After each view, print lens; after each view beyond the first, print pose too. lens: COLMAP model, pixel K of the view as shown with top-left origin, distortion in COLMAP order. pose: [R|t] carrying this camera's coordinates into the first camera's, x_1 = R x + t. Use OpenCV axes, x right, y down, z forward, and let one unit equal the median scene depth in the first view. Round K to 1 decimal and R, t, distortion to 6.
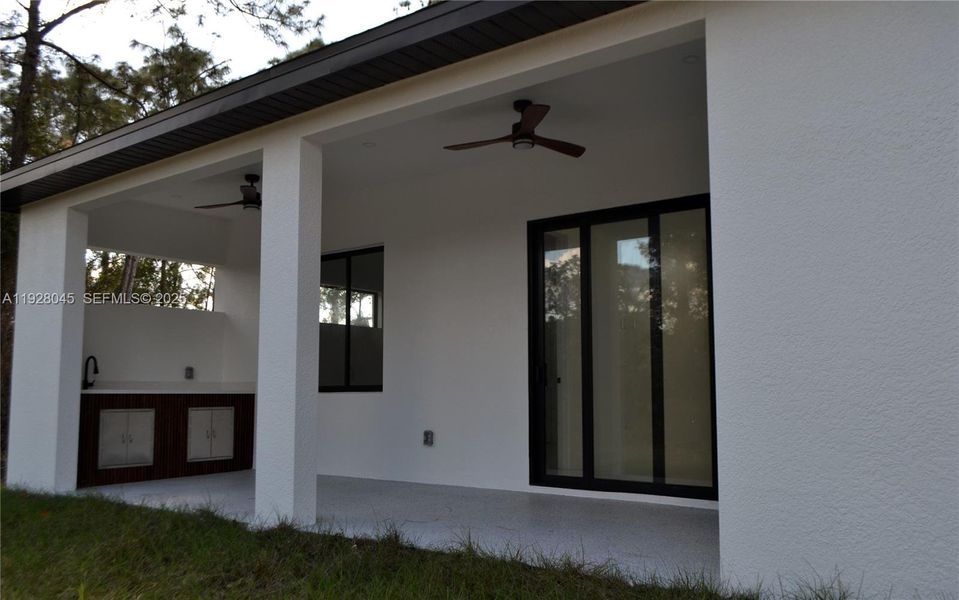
lens RADIAL K [[799.8, 0, 479.5], [0, 799.8, 300.0], [0, 0, 1]] dist [-0.005458, 0.007603]
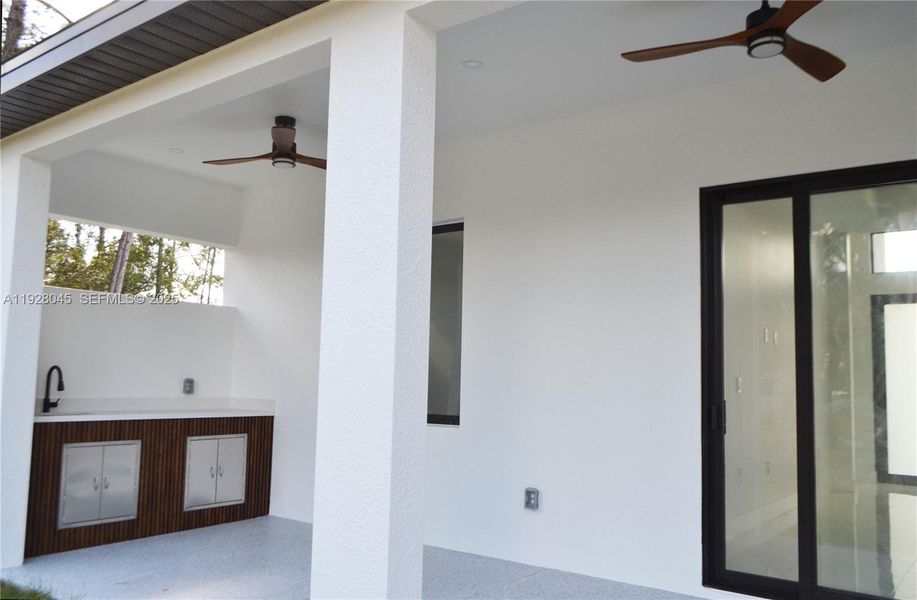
lens RADIAL K [[760.1, 0, 458.5], [0, 760.1, 300.0], [0, 0, 1]] dist [0.005543, -0.006424]
pose [[0.999687, 0.024942, -0.001848, -0.116334], [-0.024922, 0.999638, 0.010166, -0.005137], [0.002101, -0.010116, 0.999947, 0.301199]]
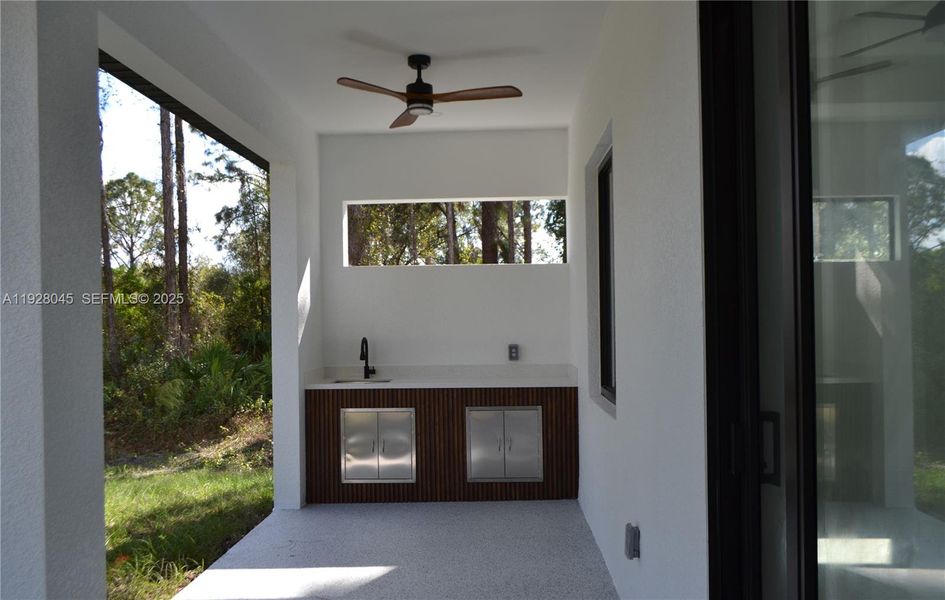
lens RADIAL K [[785.1, 0, 472.5], [0, 785.1, 300.0], [0, 0, 1]] dist [-0.002691, -0.000299]
pose [[0.580639, -0.024010, -0.813807, 0.218119], [0.103659, 0.993610, 0.044645, 0.008324], [0.807535, -0.110281, 0.579418, 0.610584]]
